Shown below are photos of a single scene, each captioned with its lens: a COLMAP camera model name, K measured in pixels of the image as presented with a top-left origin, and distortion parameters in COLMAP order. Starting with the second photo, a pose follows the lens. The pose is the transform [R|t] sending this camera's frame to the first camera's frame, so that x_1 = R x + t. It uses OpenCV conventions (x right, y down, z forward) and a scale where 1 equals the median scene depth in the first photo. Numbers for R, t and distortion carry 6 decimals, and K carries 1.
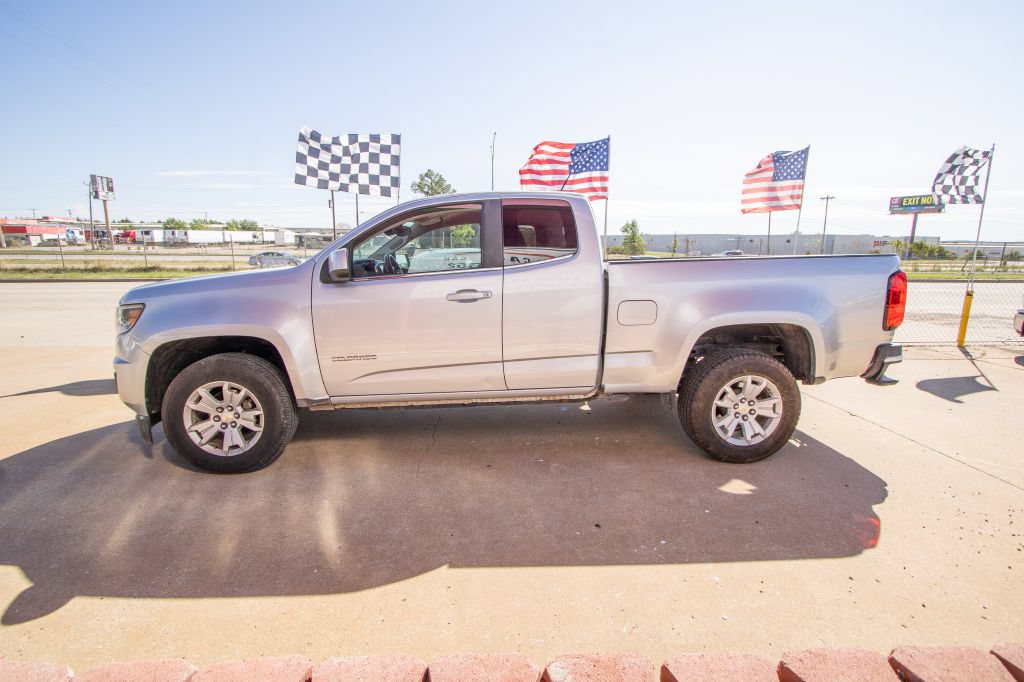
lens RADIAL K [[469.7, 0, 503.6], [0, 469.7, 339.0], [0, 0, 1]] dist [-0.014579, 0.000184]
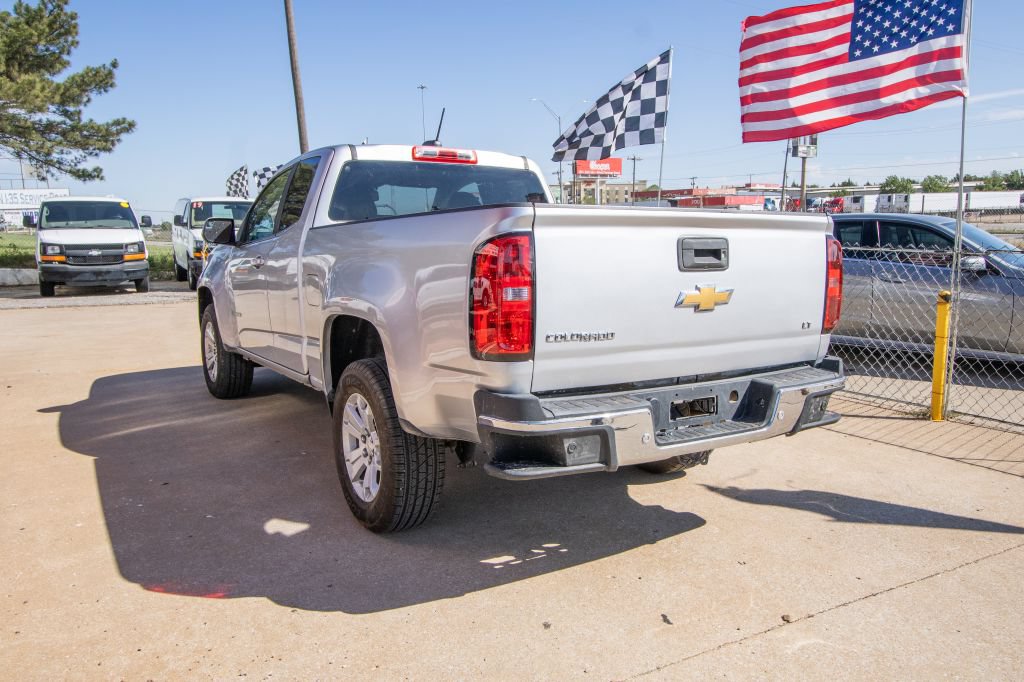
lens RADIAL K [[795.3, 0, 516.4], [0, 795.3, 358.9], [0, 0, 1]] dist [-0.019083, 0.043806]
pose [[0.470658, 0.134343, -0.872028, 1.418303], [-0.151406, 0.985977, 0.070180, -0.075228], [0.869228, 0.098999, 0.484398, 0.554880]]
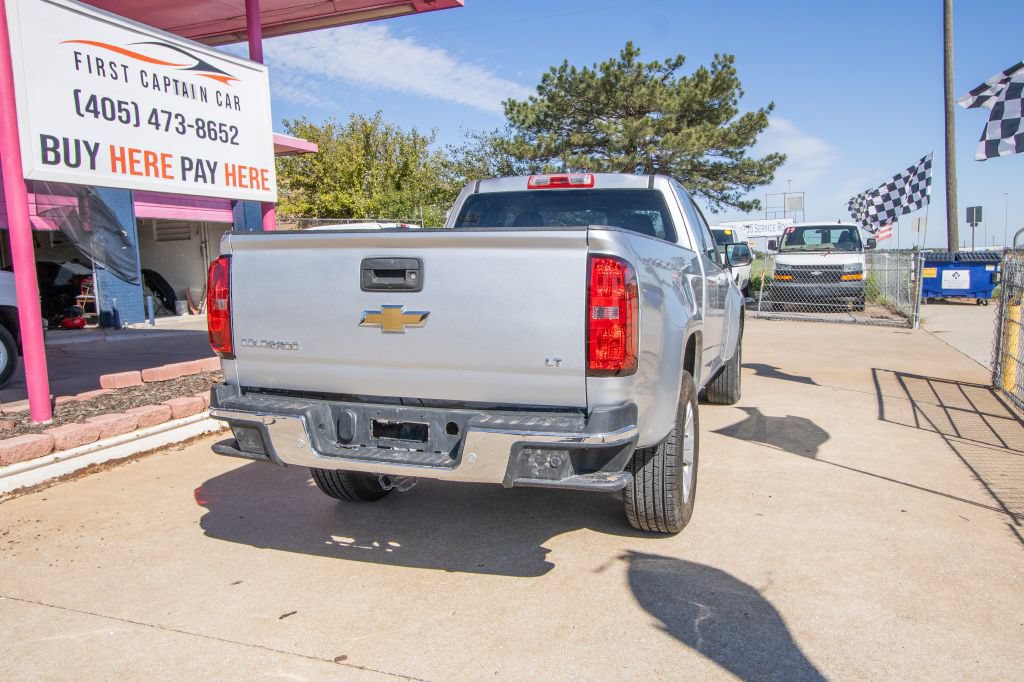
lens RADIAL K [[783.1, 0, 535.3], [0, 783.1, 347.1], [0, 0, 1]] dist [-0.023959, 0.036739]
pose [[-0.371304, 0.102347, -0.922853, 1.471773], [-0.156125, 0.972874, 0.170710, -0.244185], [0.915291, 0.207466, -0.345253, 1.554701]]
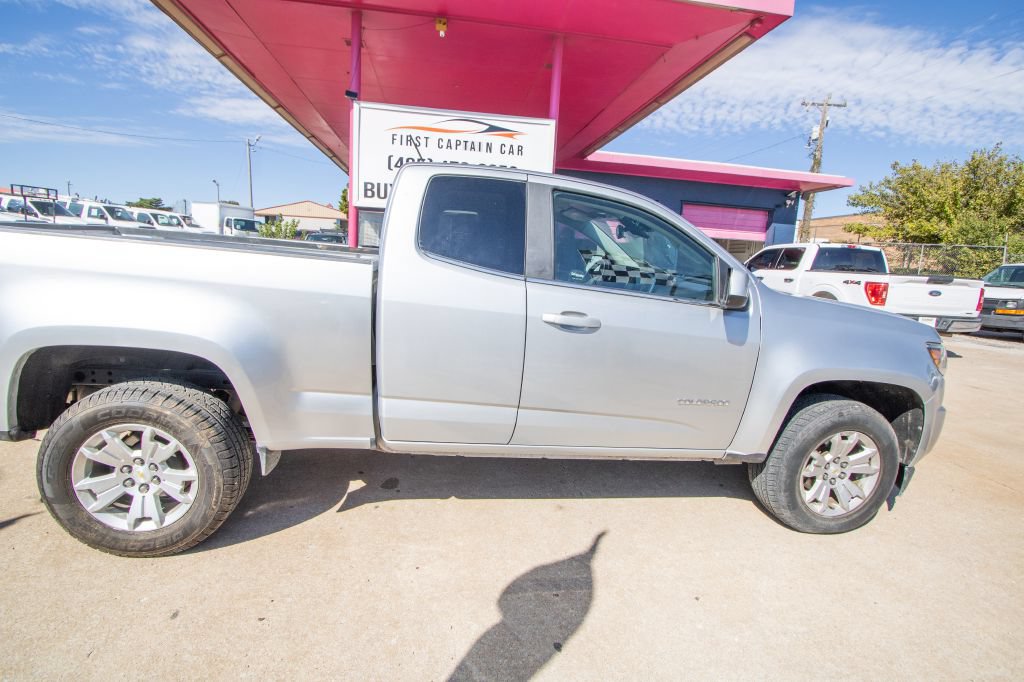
lens RADIAL K [[469.7, 0, 503.5], [0, 469.7, 328.1], [0, 0, 1]] dist [-0.014579, 0.000184]
pose [[-0.994846, -0.053855, -0.085916, 0.044248], [-0.079633, 0.939494, 0.333181, -0.344566], [0.062774, 0.338306, -0.938940, 1.895682]]
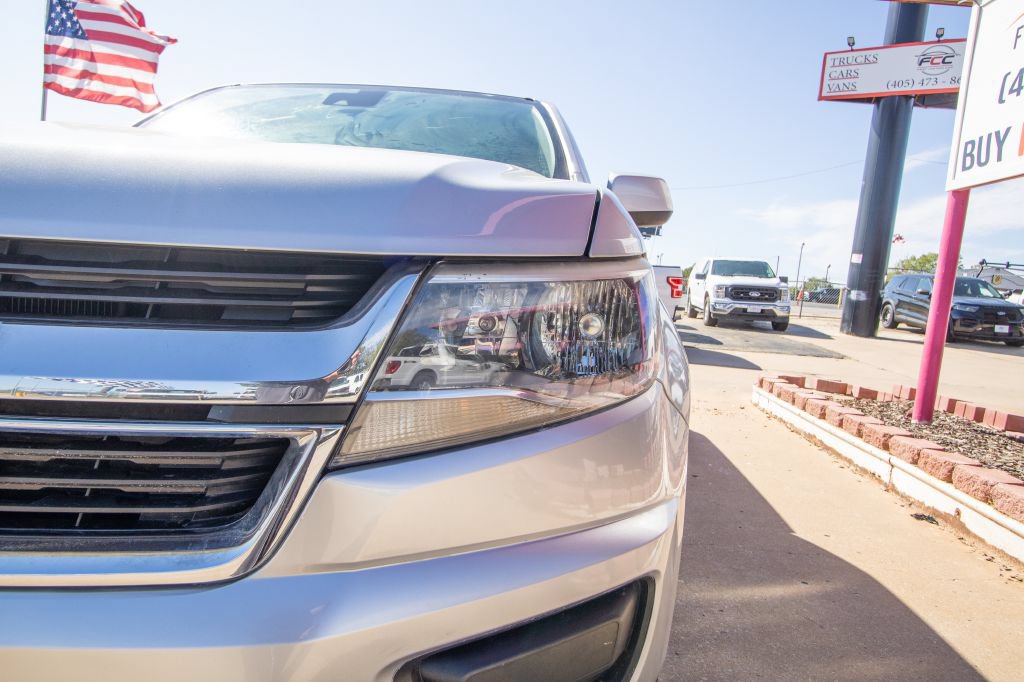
lens RADIAL K [[665.9, 0, 508.4], [0, 665.9, 329.5], [0, 0, 1]] dist [-0.020325, 0.016039]
pose [[0.119485, -0.075855, 0.989934, -0.931459], [0.098475, 0.993066, 0.064209, -0.054273], [-0.987940, 0.089812, 0.126127, 0.836474]]
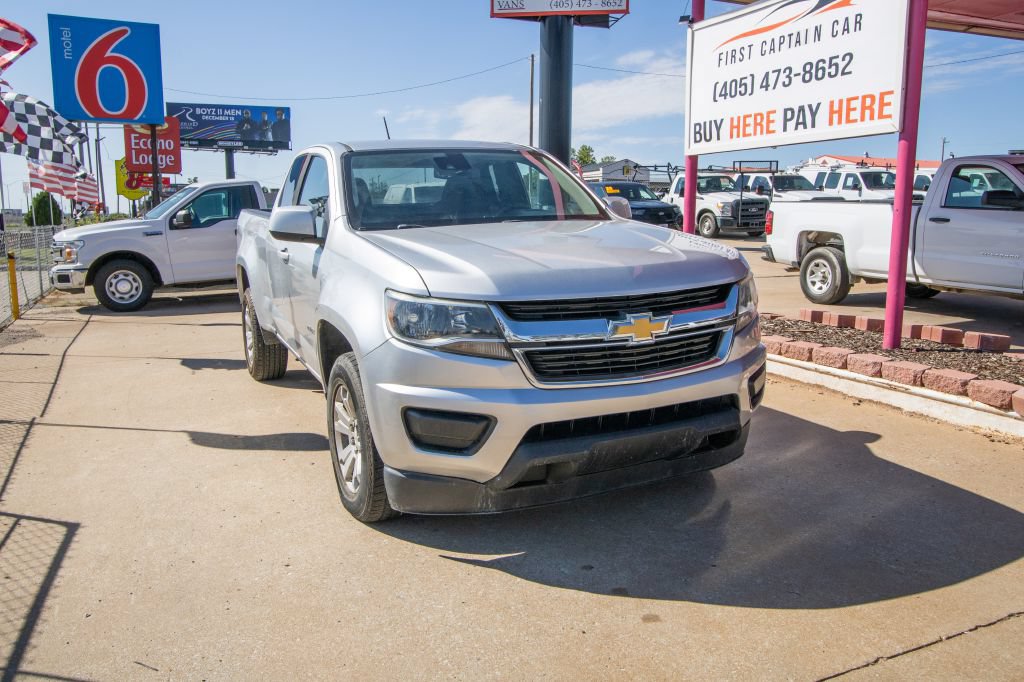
lens RADIAL K [[795.3, 0, 516.1], [0, 795.3, 336.3], [0, 0, 1]] dist [-0.019083, 0.043806]
pose [[-0.375222, -0.148175, 0.915015, -1.515735], [0.180504, 0.956563, 0.228923, -0.267264], [-0.909190, 0.251061, -0.332178, 1.460338]]
